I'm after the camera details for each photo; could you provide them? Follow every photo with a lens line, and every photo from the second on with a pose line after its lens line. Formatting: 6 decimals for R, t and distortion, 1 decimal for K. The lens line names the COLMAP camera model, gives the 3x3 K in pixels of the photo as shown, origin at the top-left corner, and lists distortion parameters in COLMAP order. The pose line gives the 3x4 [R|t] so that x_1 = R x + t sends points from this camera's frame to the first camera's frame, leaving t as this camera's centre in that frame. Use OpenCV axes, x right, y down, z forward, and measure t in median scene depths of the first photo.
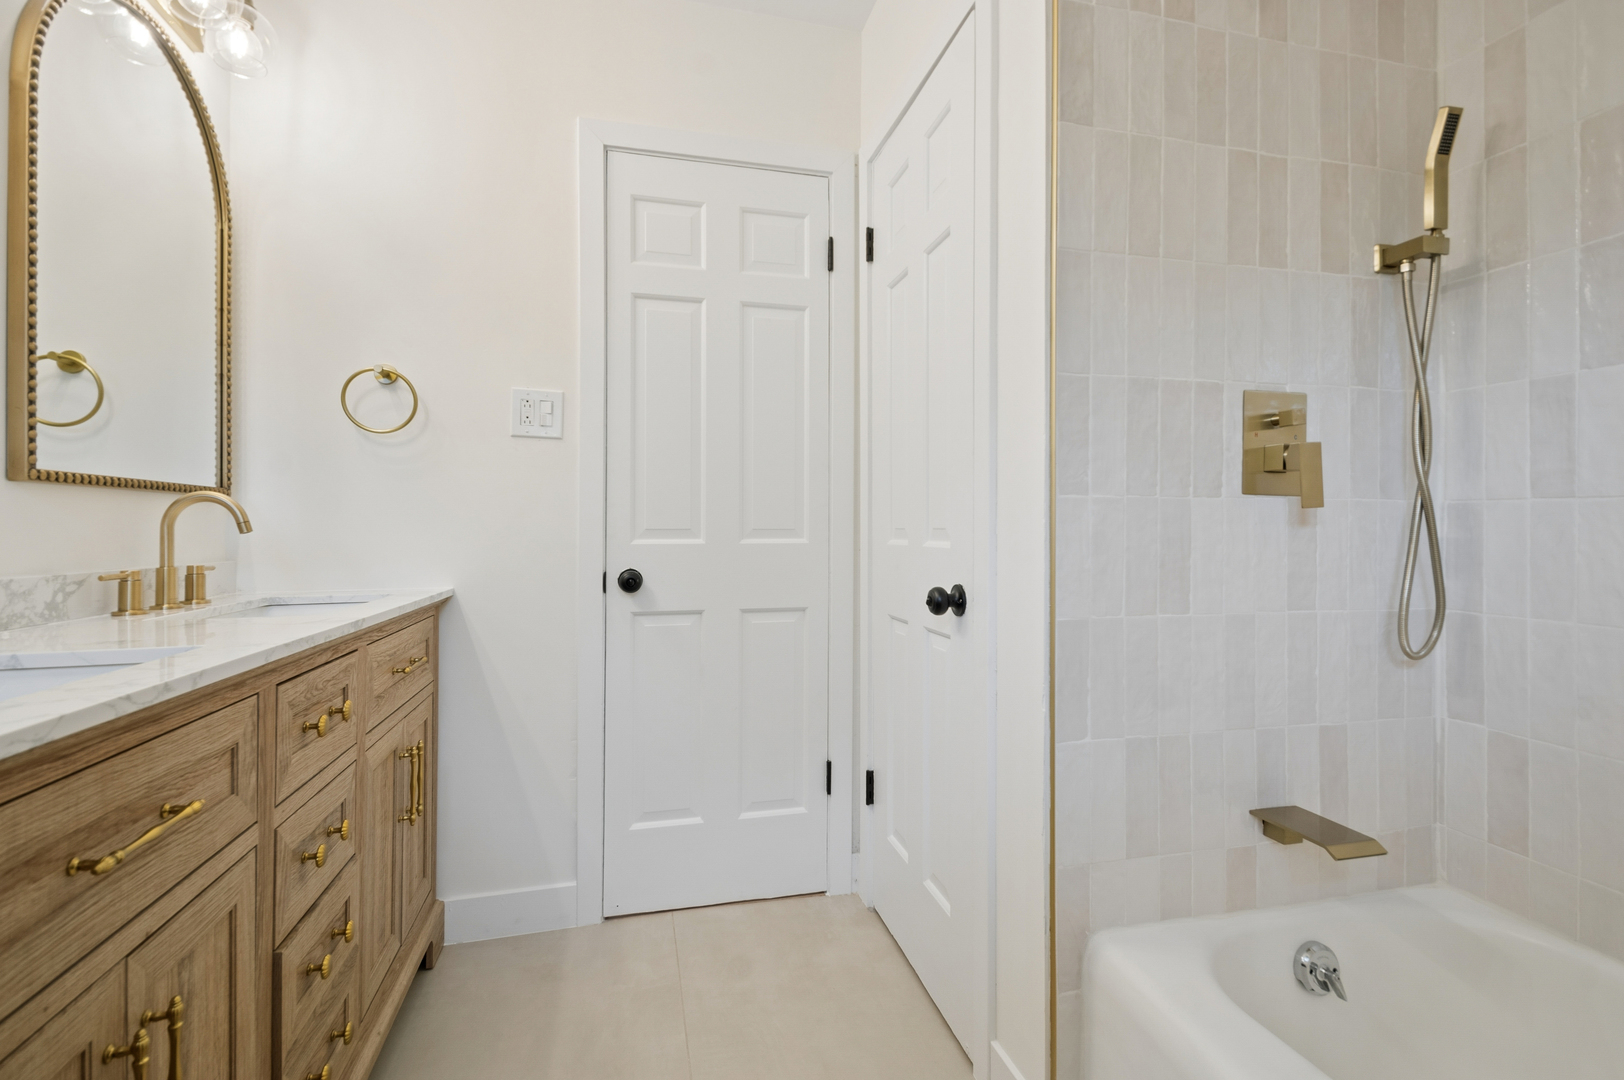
lens RADIAL K [[719.9, 0, 812.0], [0, 719.9, 540.0], [0, 0, 1]] dist [-0.000247, -0.000118]
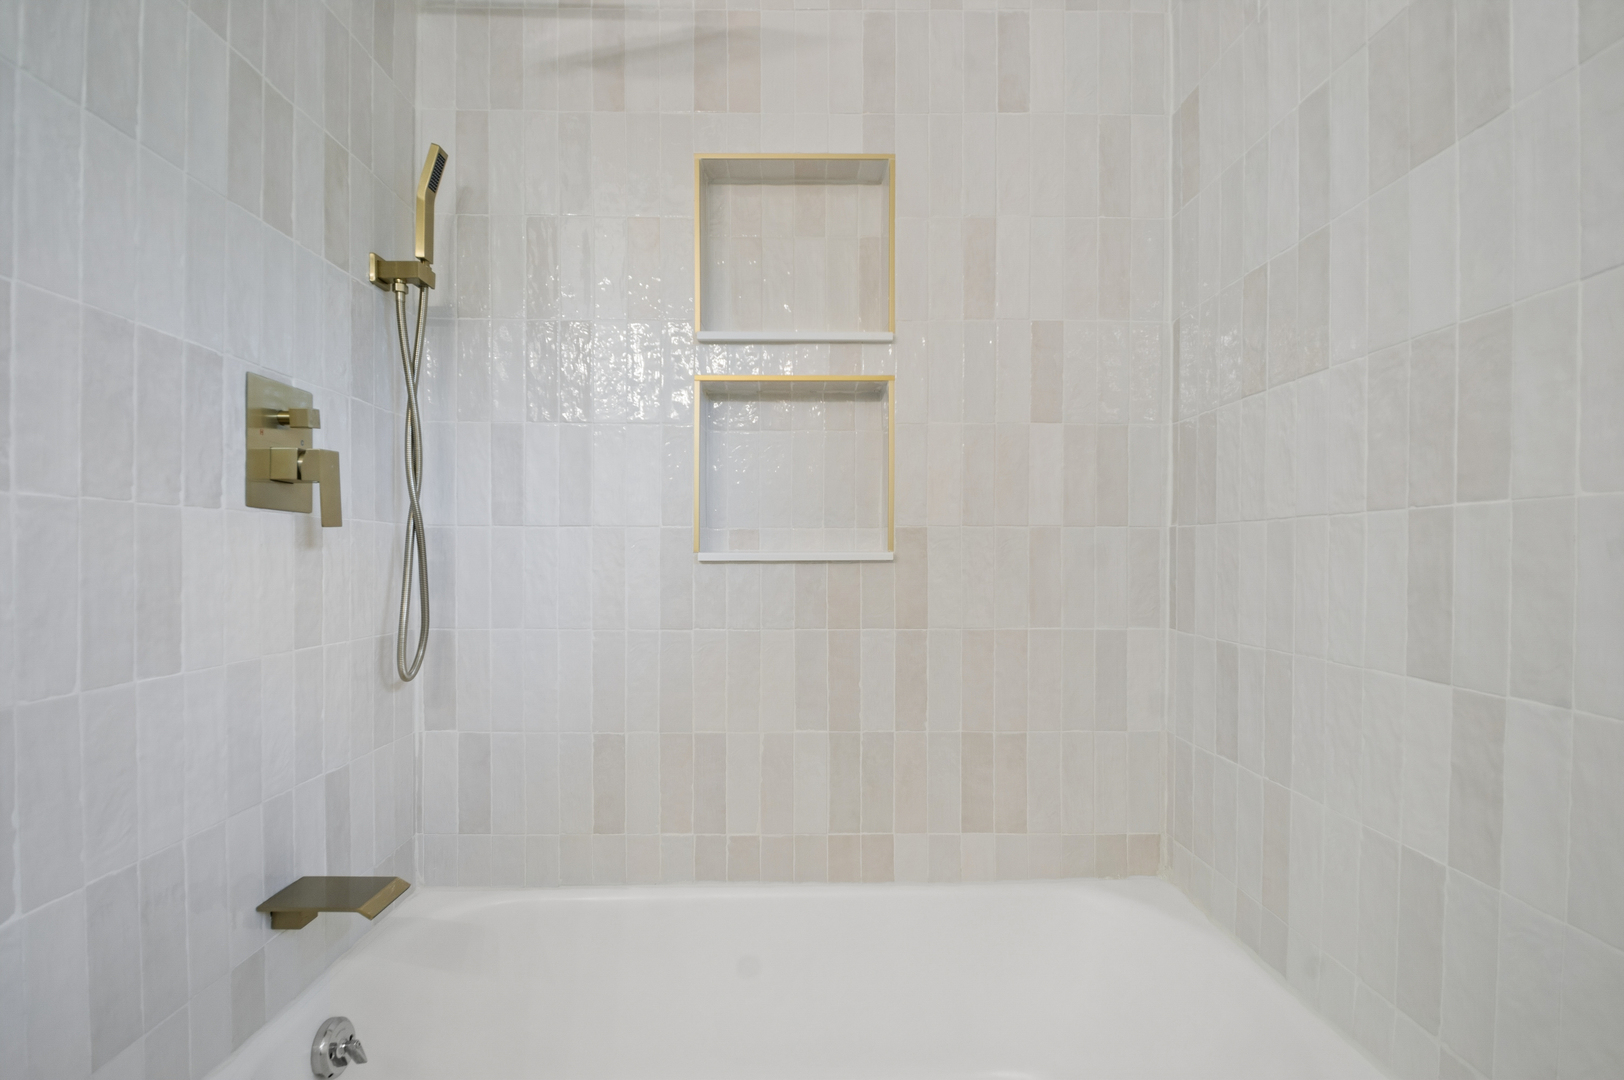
lens RADIAL K [[723.4, 0, 810.9], [0, 723.4, 561.9], [0, 0, 1]] dist [0.002014, -0.010044]
pose [[0.234514, -0.012728, 0.972029, -0.013361], [0.017627, 0.999806, 0.008839, -0.000139], [-0.971953, 0.015061, 0.234693, 0.225600]]
